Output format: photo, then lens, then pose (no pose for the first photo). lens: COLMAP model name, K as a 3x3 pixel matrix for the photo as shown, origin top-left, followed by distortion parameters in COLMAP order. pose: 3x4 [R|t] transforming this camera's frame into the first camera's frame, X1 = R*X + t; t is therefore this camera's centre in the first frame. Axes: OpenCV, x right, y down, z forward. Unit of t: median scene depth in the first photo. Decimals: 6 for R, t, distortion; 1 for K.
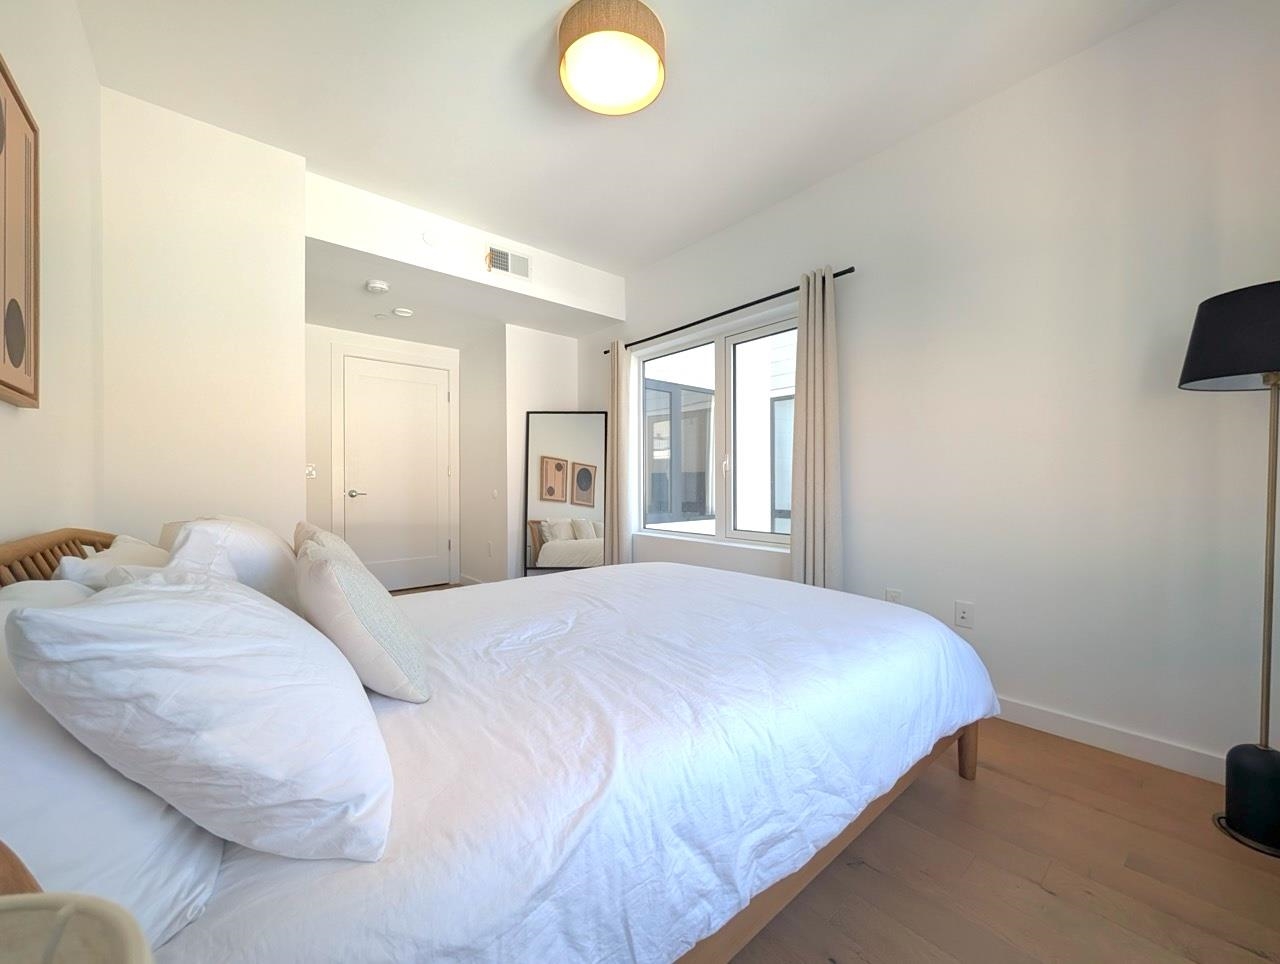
lens RADIAL K [[498.1, 0, 640.0], [0, 498.1, 482.0], [0, 0, 1]] dist [0.001439, 0.000184]
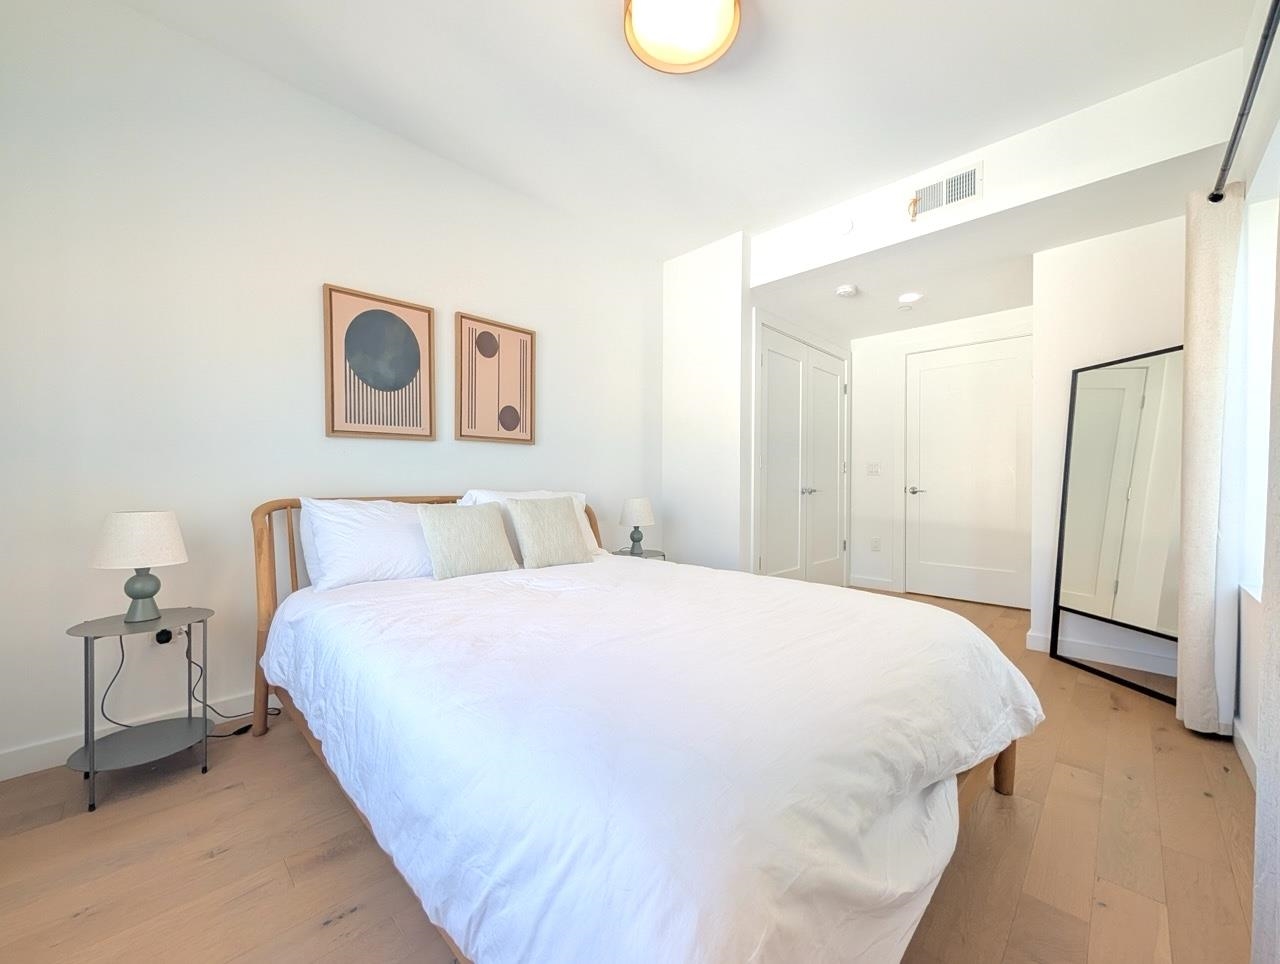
lens RADIAL K [[498.1, 0, 640.0], [0, 498.1, 482.0], [0, 0, 1]] dist [0.001439, 0.000184]
pose [[0.086767, 0.005467, -0.996214, 0.441843], [-0.006880, 0.999964, 0.004889, 0.006640], [0.996205, 0.006430, 0.086802, 0.440071]]
